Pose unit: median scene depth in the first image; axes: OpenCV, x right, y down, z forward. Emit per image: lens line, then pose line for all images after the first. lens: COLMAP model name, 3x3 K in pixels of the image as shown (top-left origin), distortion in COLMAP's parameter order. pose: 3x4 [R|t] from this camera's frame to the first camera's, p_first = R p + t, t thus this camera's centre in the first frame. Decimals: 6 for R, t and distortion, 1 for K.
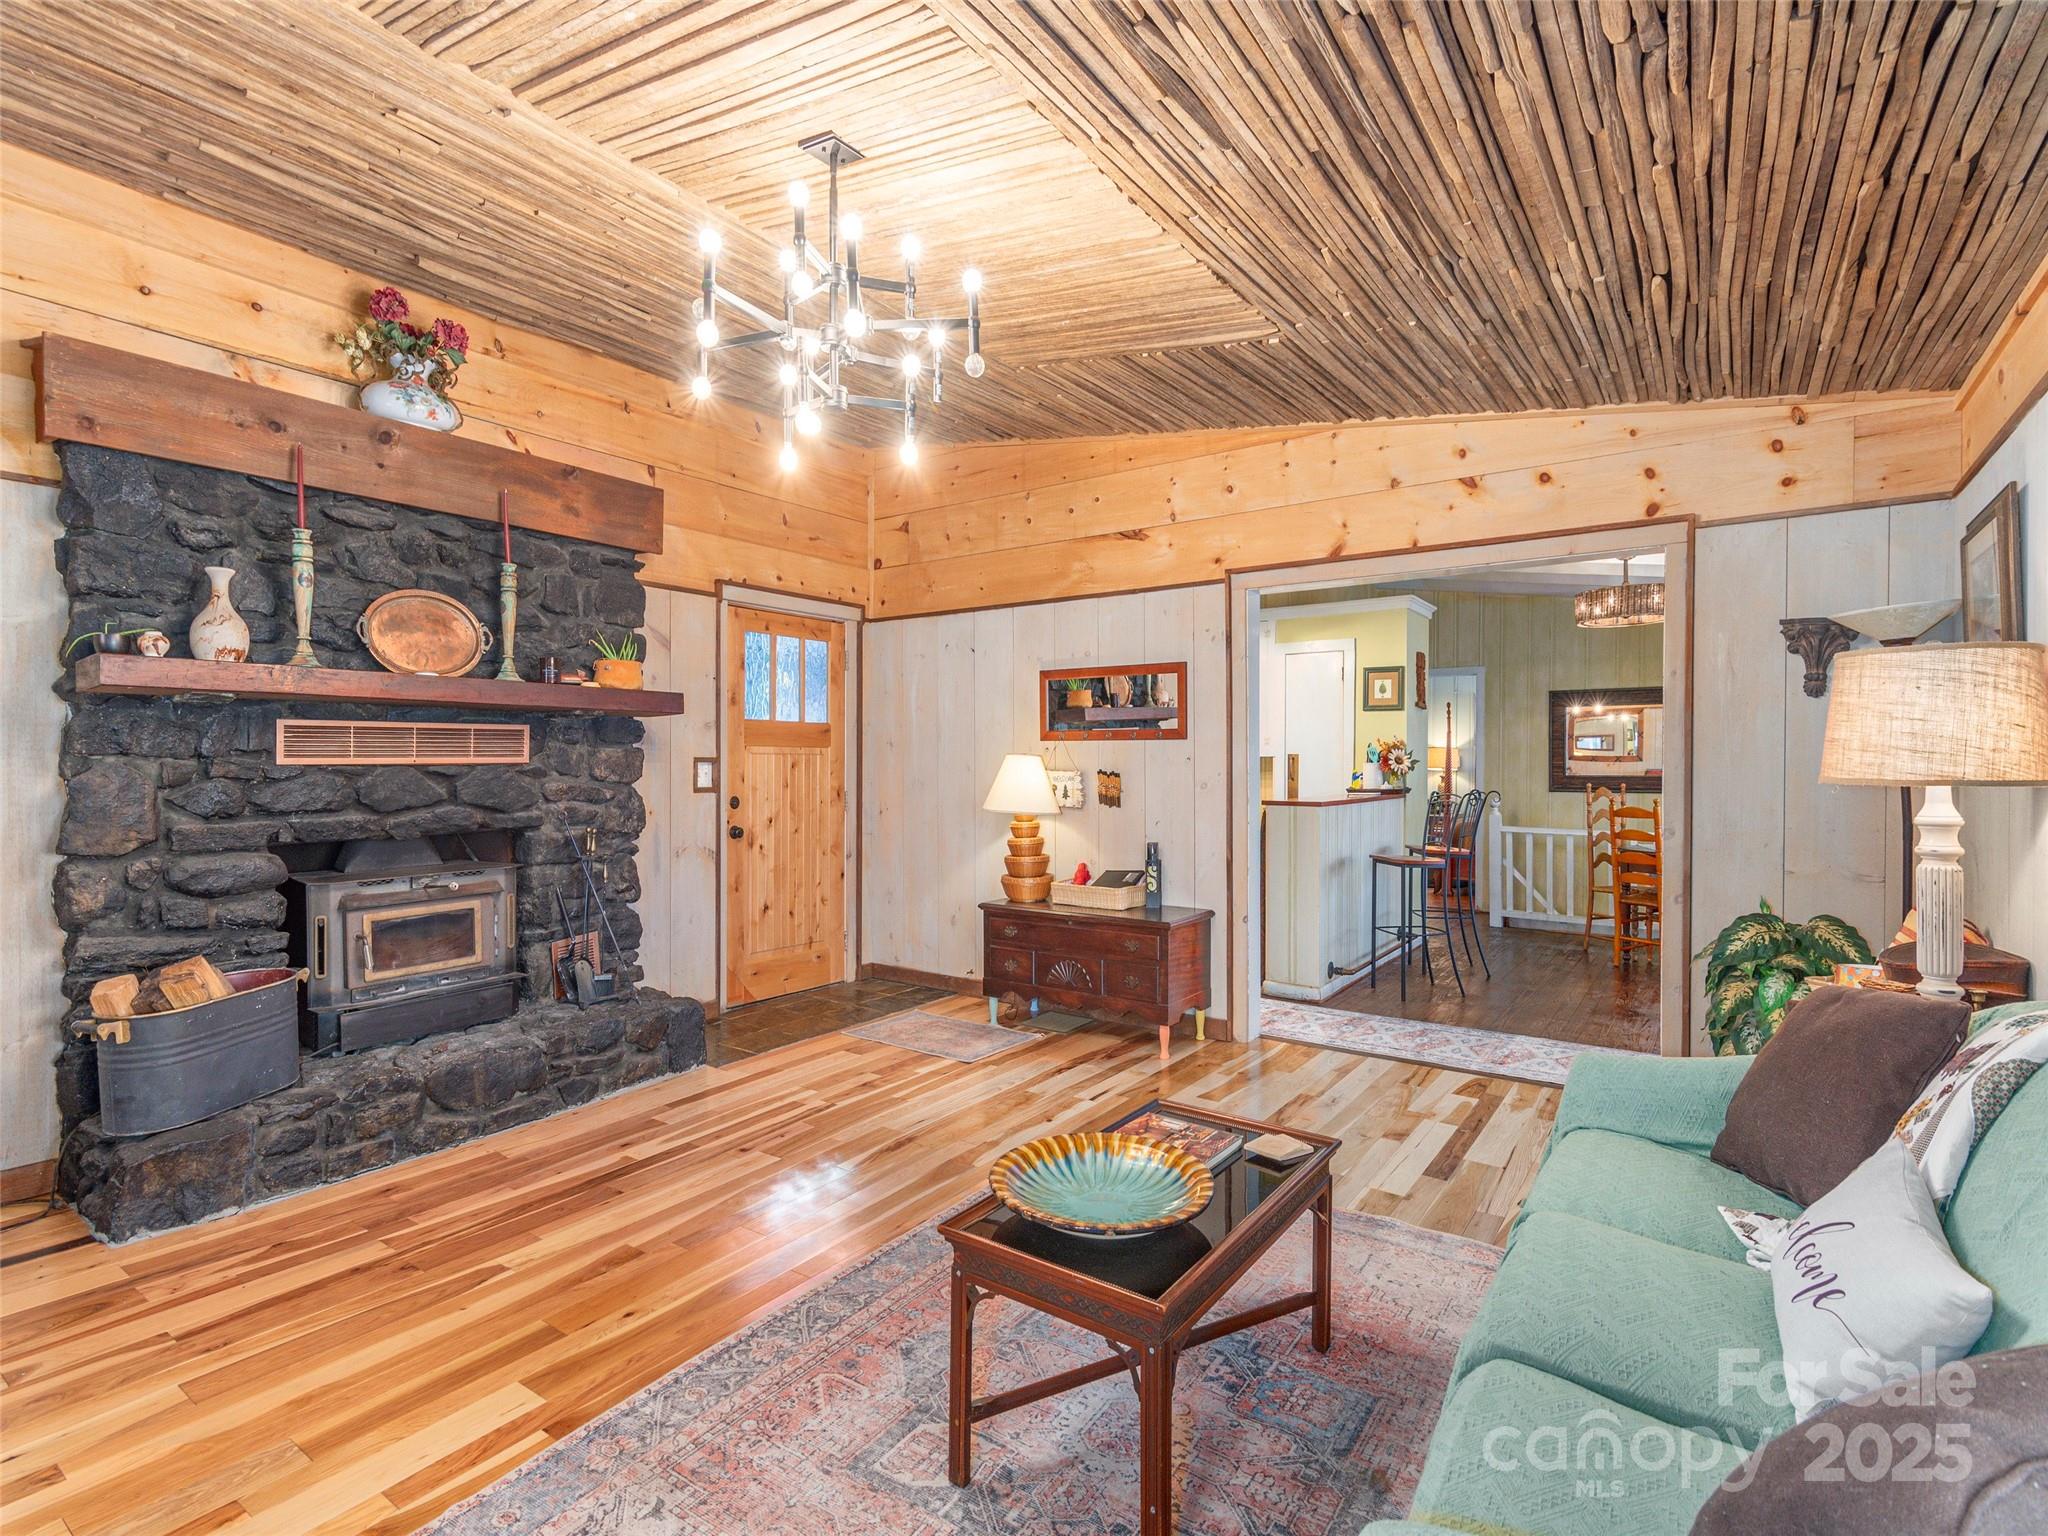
lens RADIAL K [[1008.2, 0, 1023.5], [0, 1008.2, 766.2], [0, 0, 1]] dist [0.008142, -0.000449]
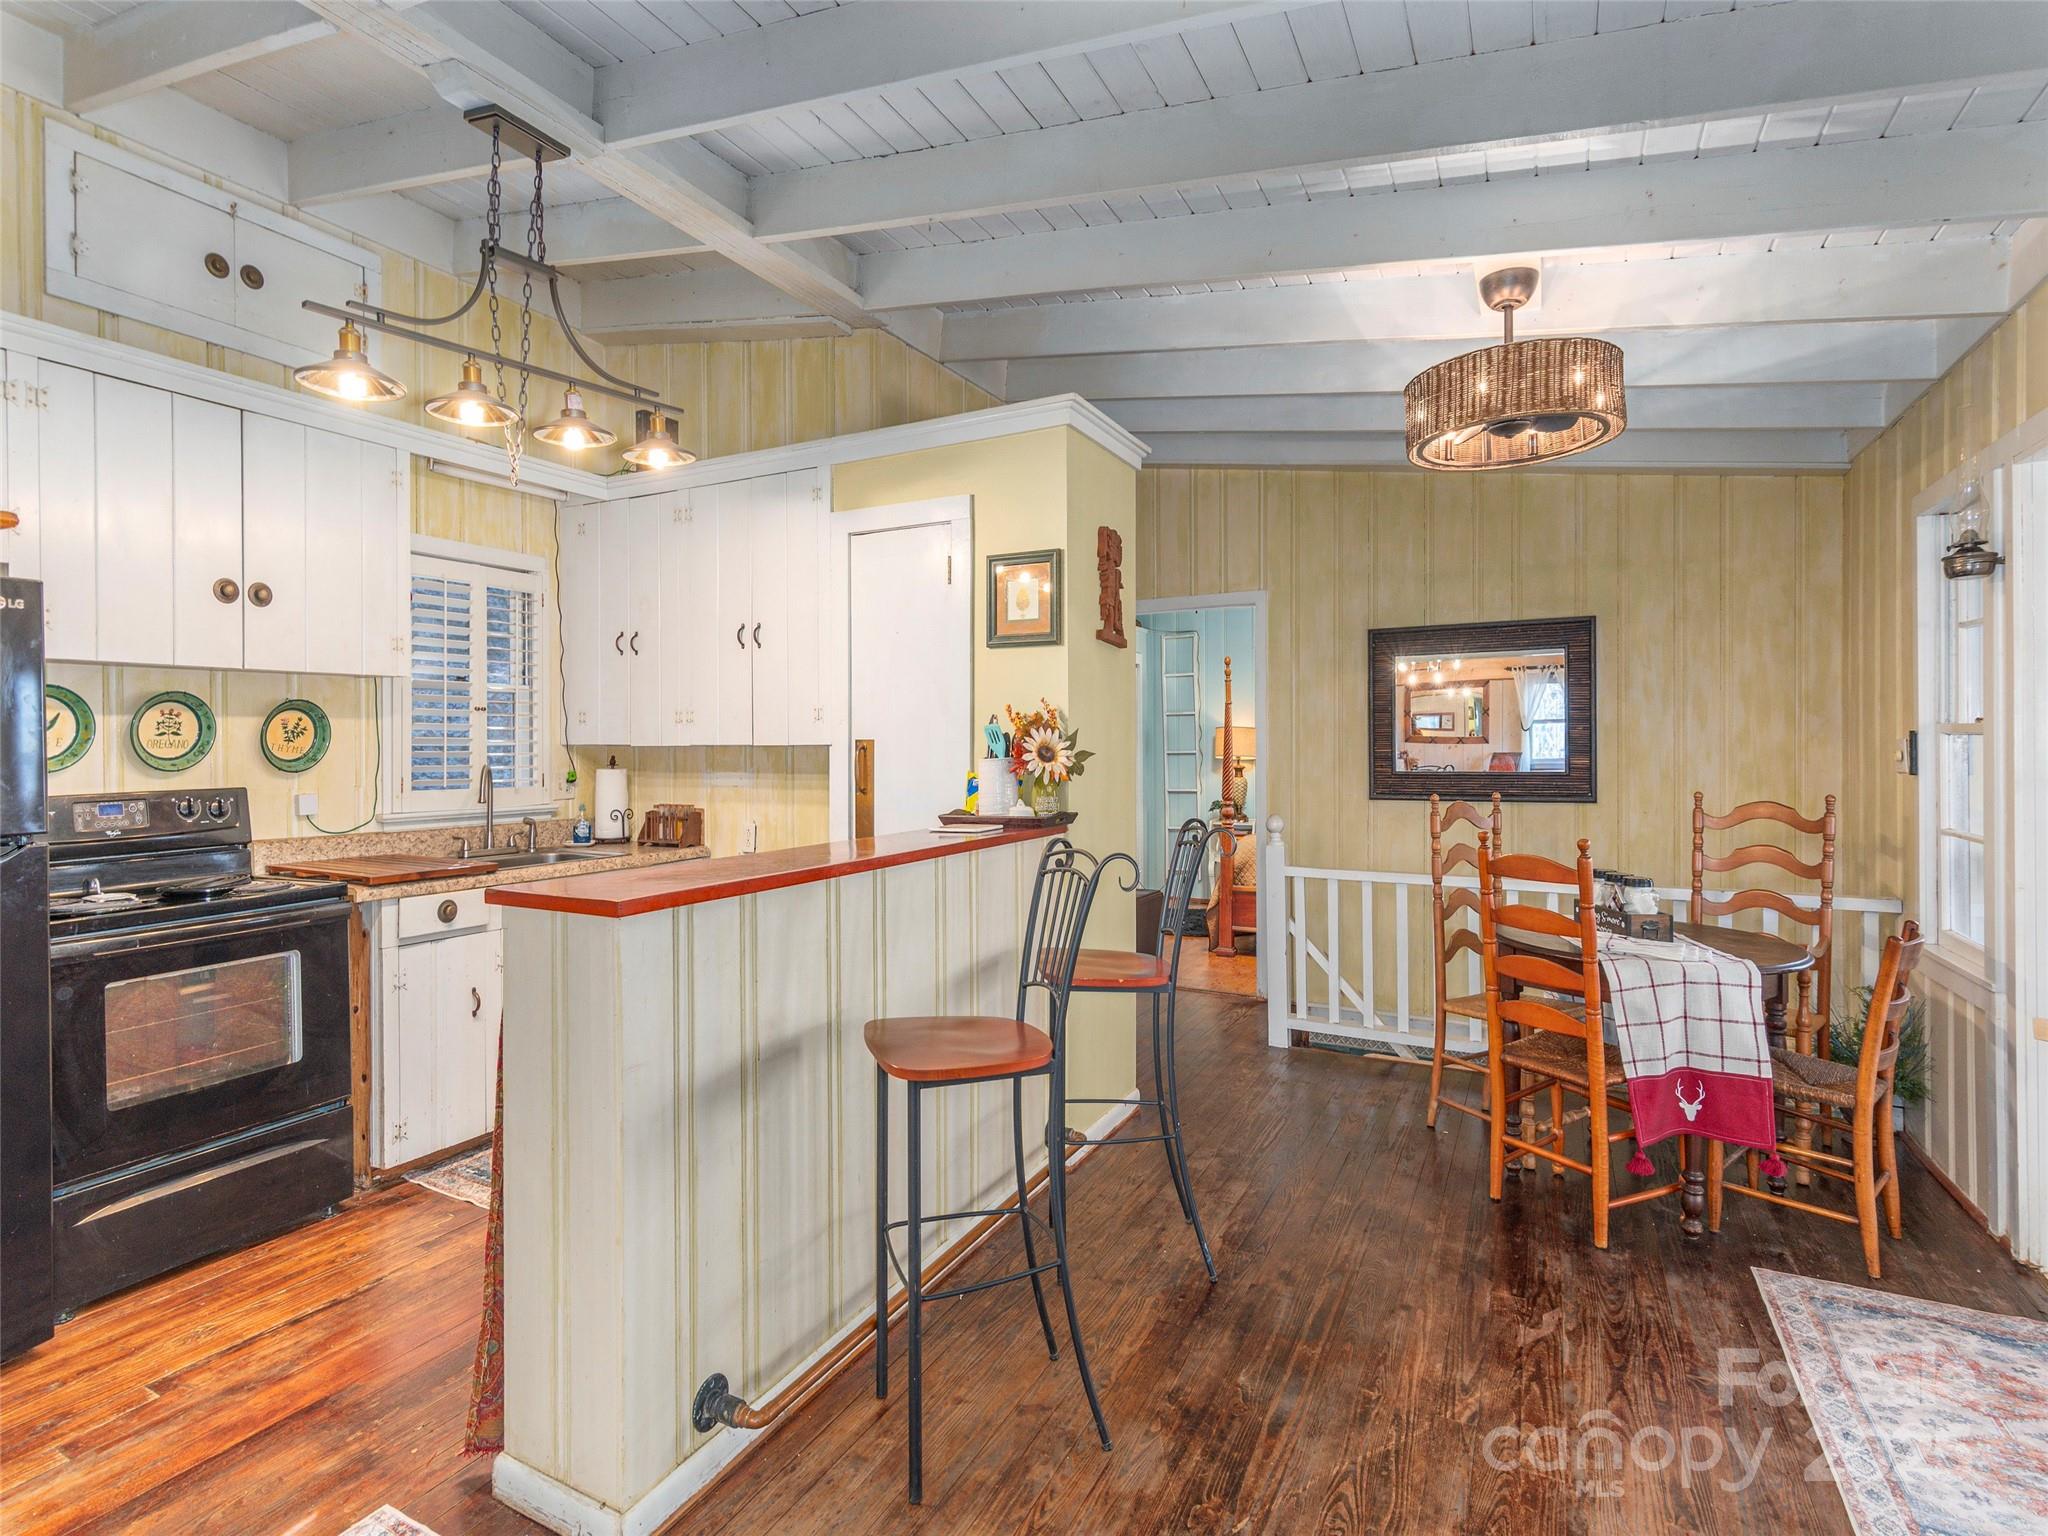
lens RADIAL K [[1008.2, 0, 1022.9], [0, 1008.2, 745.6], [0, 0, 1]] dist [0.008142, -0.000449]
pose [[0.991316, -0.006973, 0.131316, 0.491798], [0.007422, 0.999968, -0.002929, -0.012793], [-0.131291, 0.003879, 0.991336, 0.895981]]
